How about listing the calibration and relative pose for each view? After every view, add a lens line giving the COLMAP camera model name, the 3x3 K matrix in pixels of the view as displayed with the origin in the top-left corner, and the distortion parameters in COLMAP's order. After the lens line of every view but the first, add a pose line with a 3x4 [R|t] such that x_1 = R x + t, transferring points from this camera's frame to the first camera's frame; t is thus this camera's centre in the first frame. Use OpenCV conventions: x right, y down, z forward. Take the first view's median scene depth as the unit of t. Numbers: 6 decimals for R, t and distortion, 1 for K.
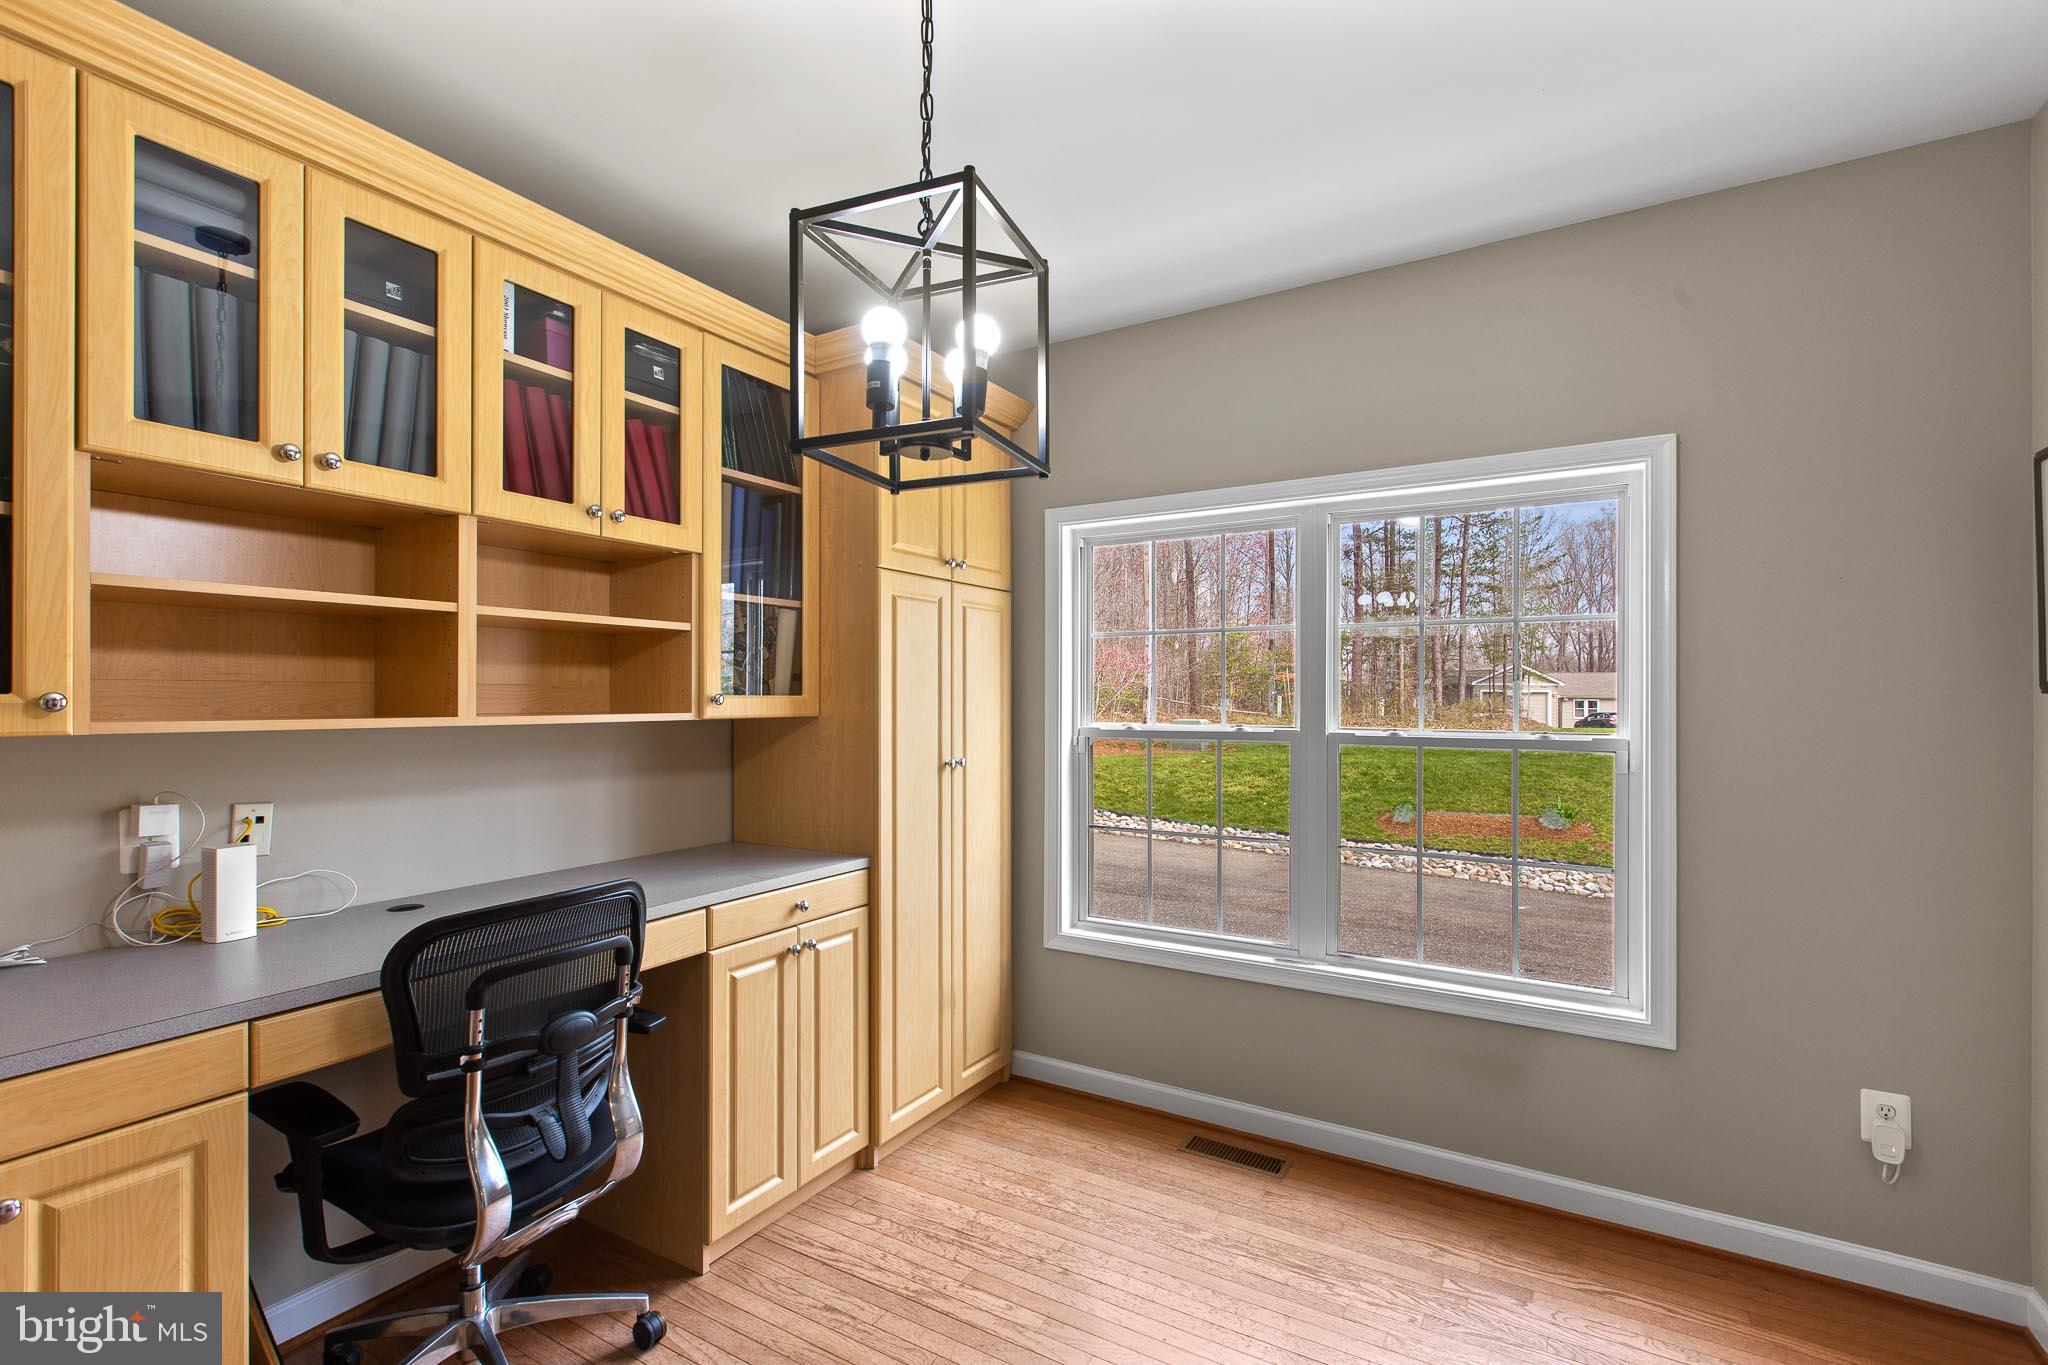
lens RADIAL K [[924.5, 0, 1059.4], [0, 924.5, 694.0], [0, 0, 1]] dist [-0.001196, 0.000017]
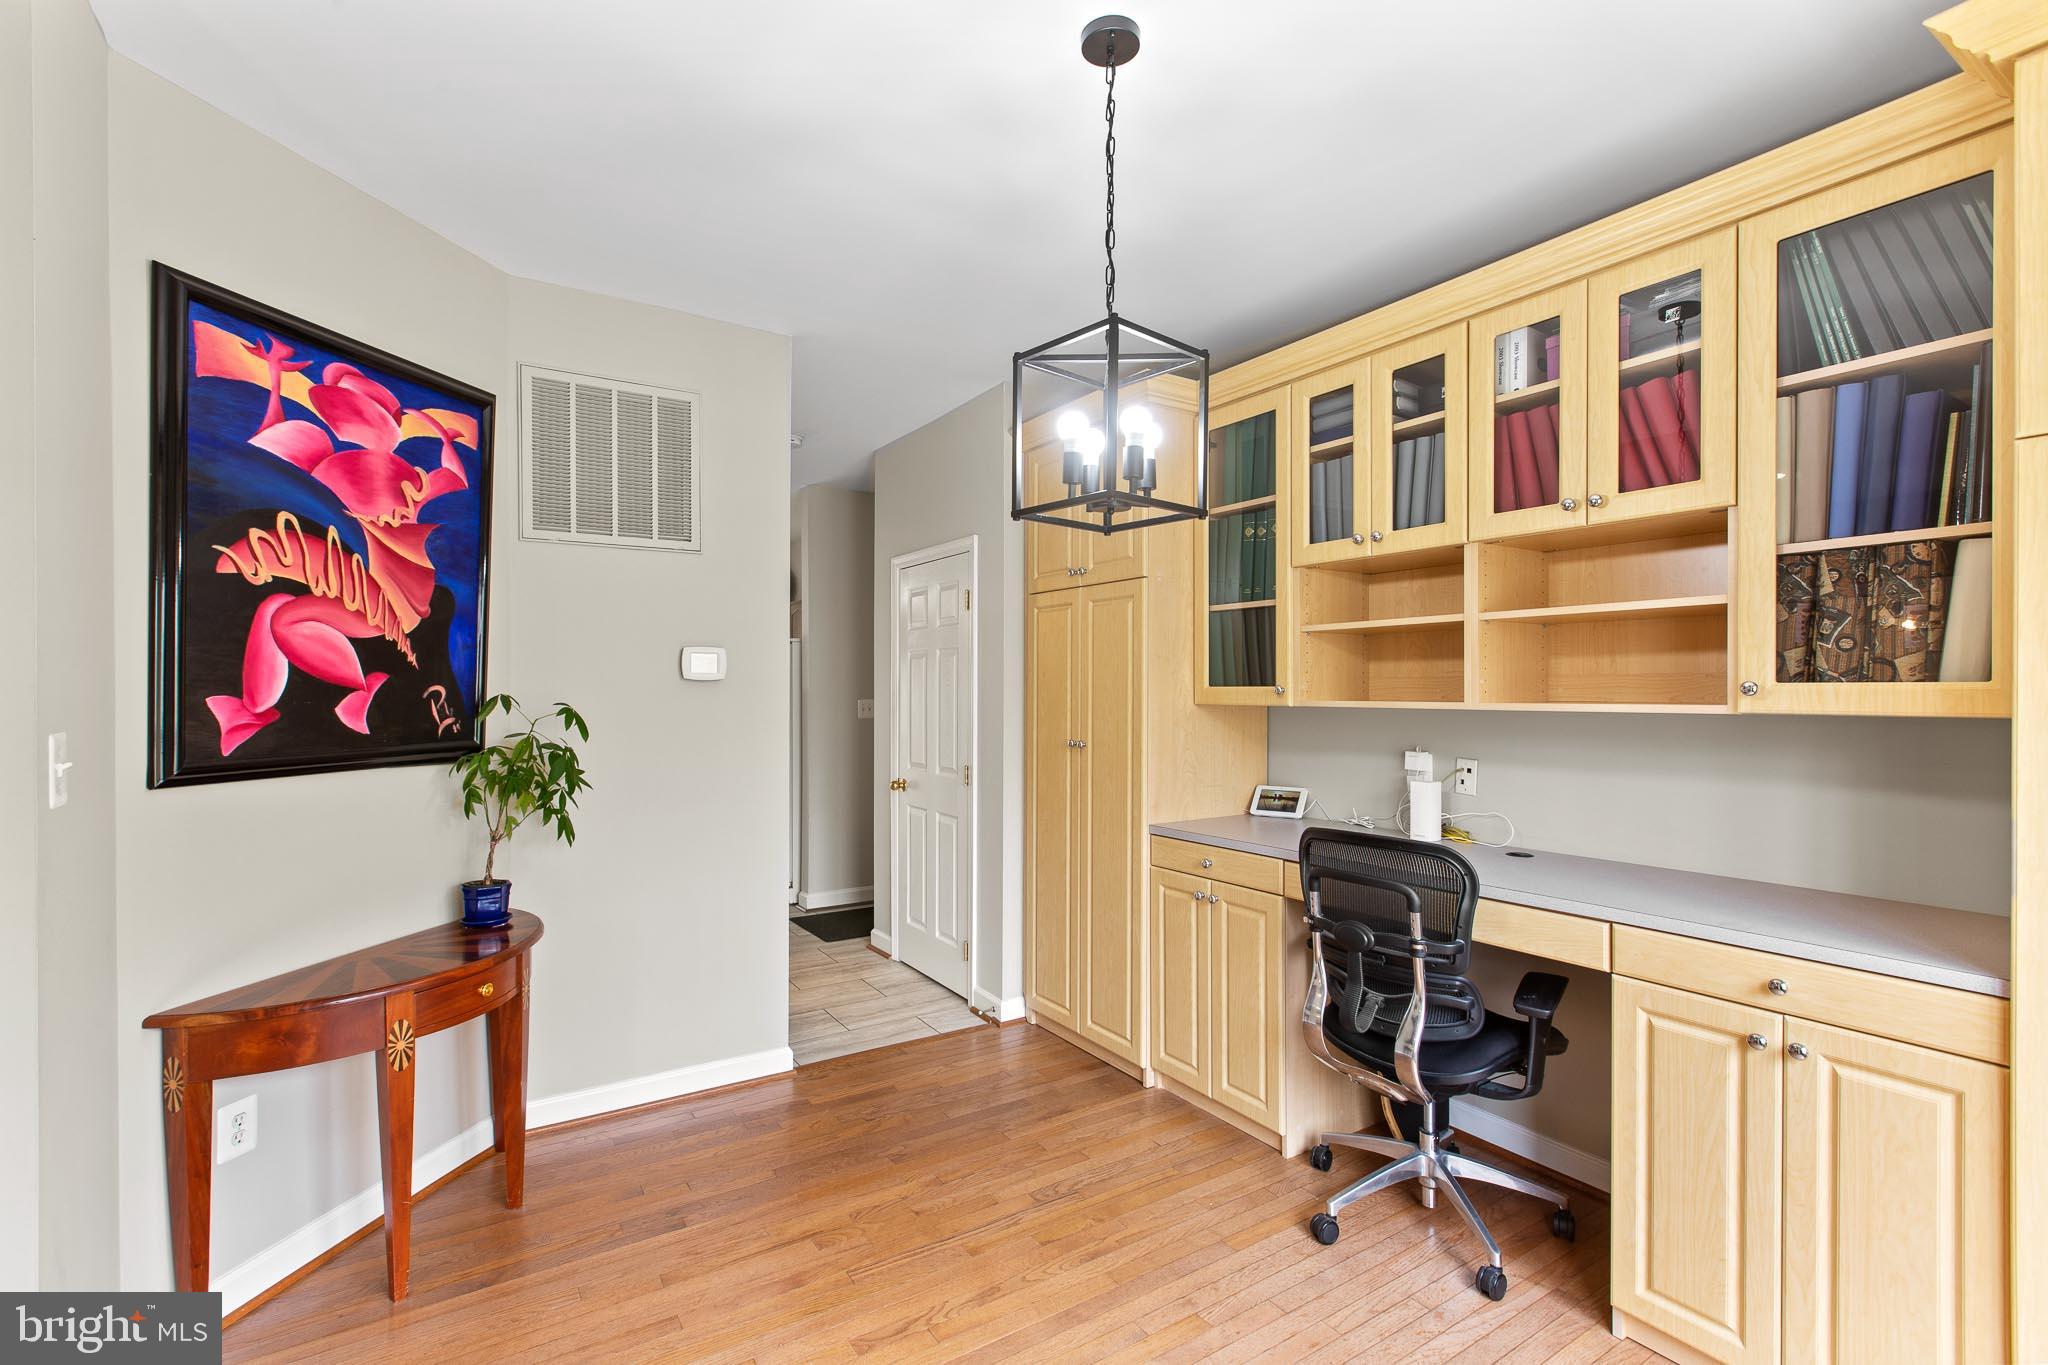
lens RADIAL K [[924.5, 0, 1059.4], [0, 924.5, 694.0], [0, 0, 1]] dist [-0.001196, 0.000017]
pose [[-0.446733, 0.002033, -0.894665, 0.745322], [0.004422, 0.999990, 0.000064, 0.010334], [0.894656, -0.003928, -0.446738, 1.064734]]
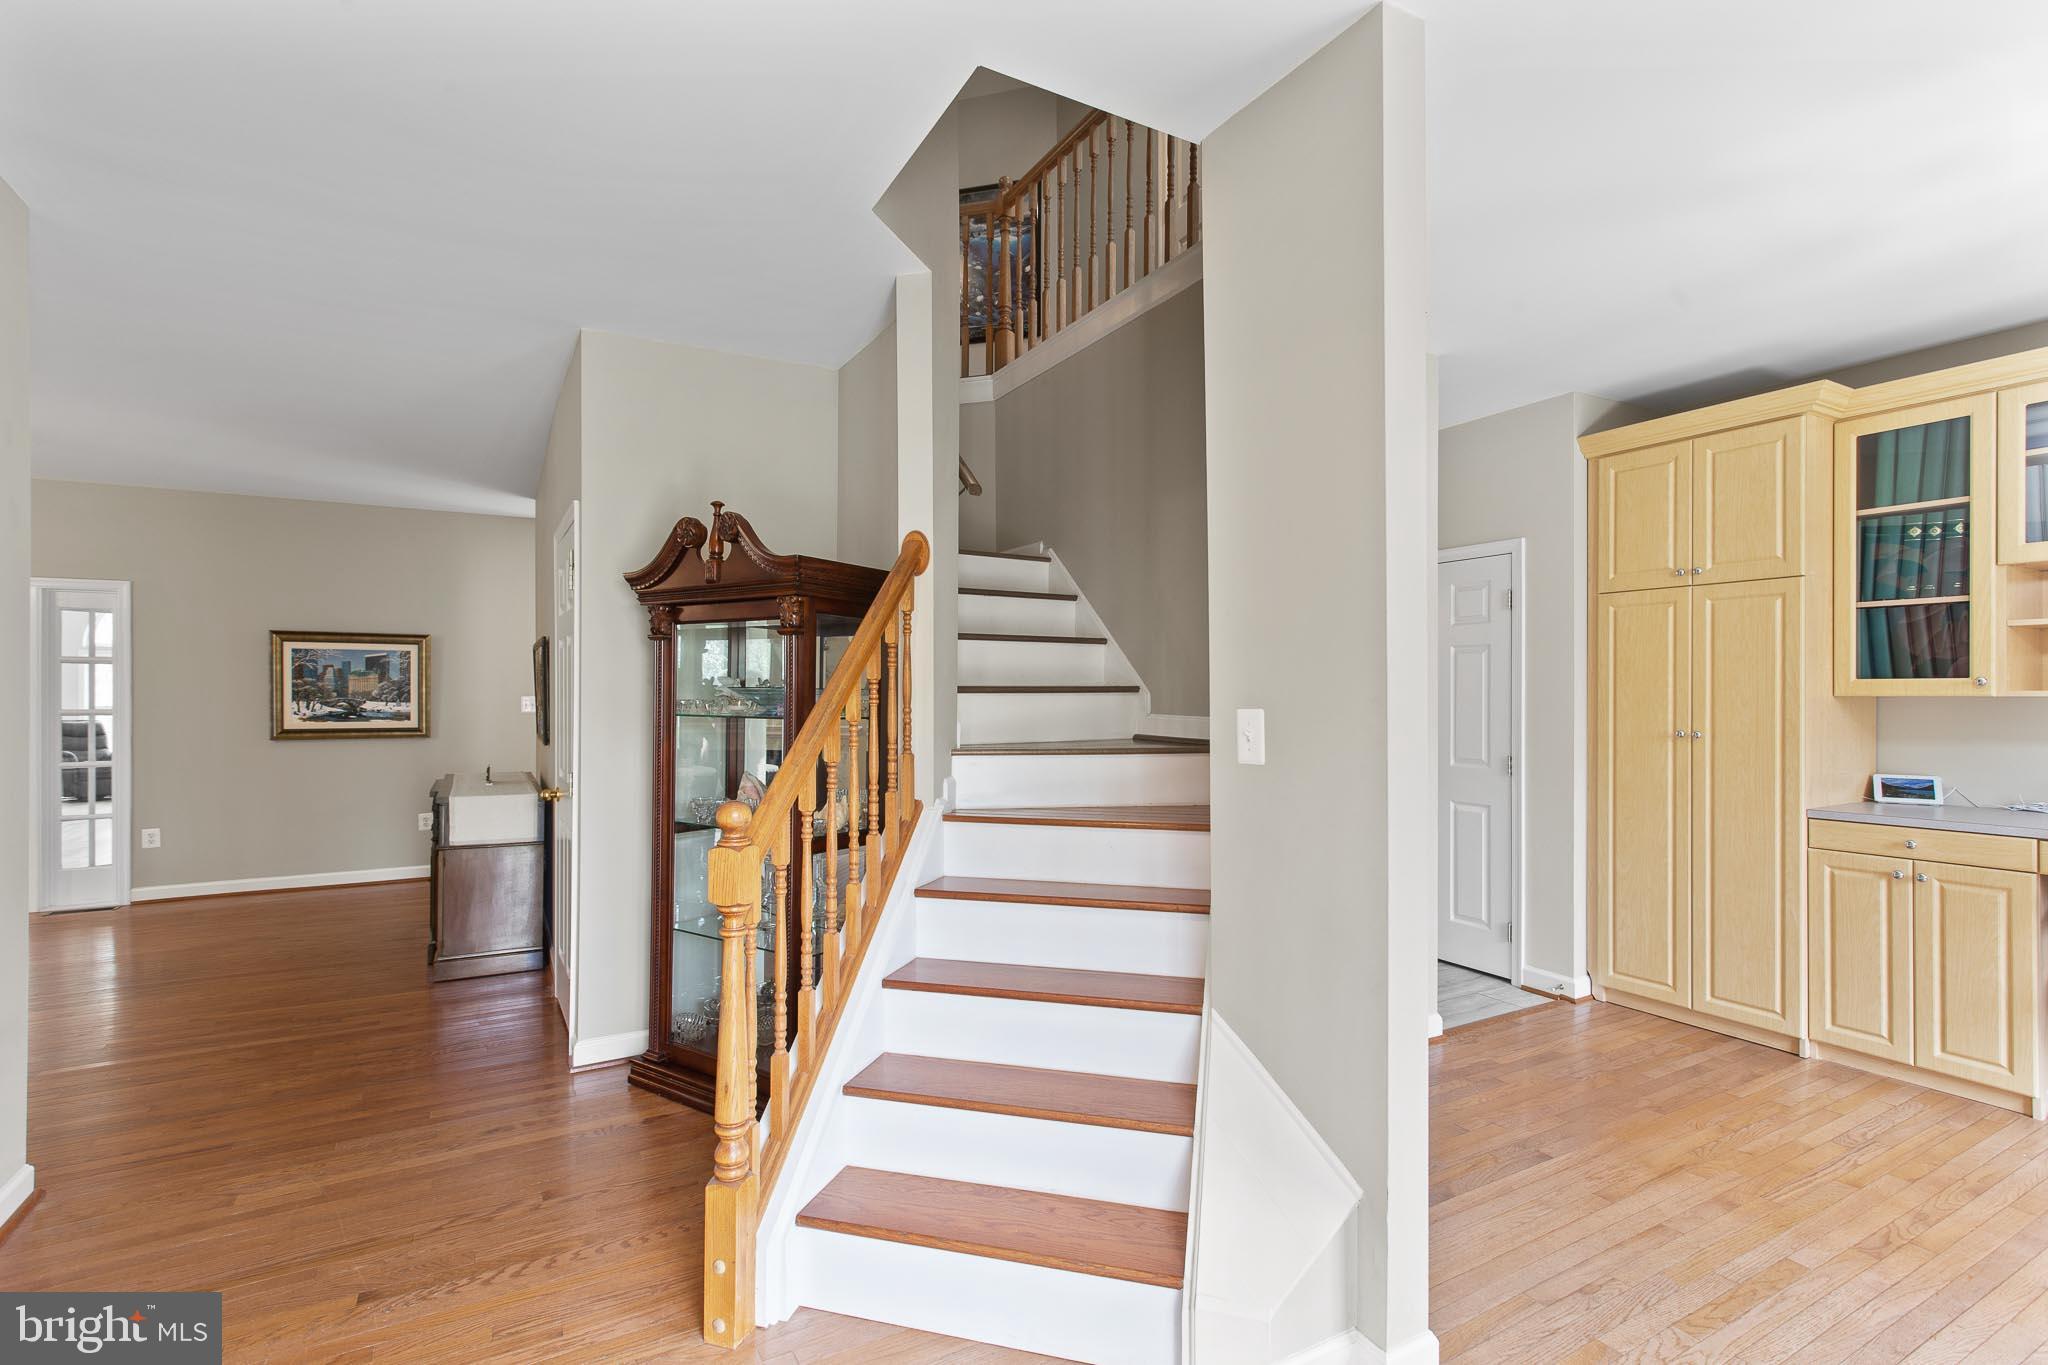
lens RADIAL K [[949.6, 0, 1026.6], [0, 949.6, 698.0], [0, 0, 1]] dist [0.000563, 0.000597]
pose [[-0.507203, 0.002450, -0.861823, 1.489552], [0.006828, 0.999976, -0.001176, 0.025584], [0.861799, -0.006481, -0.507208, 0.117340]]
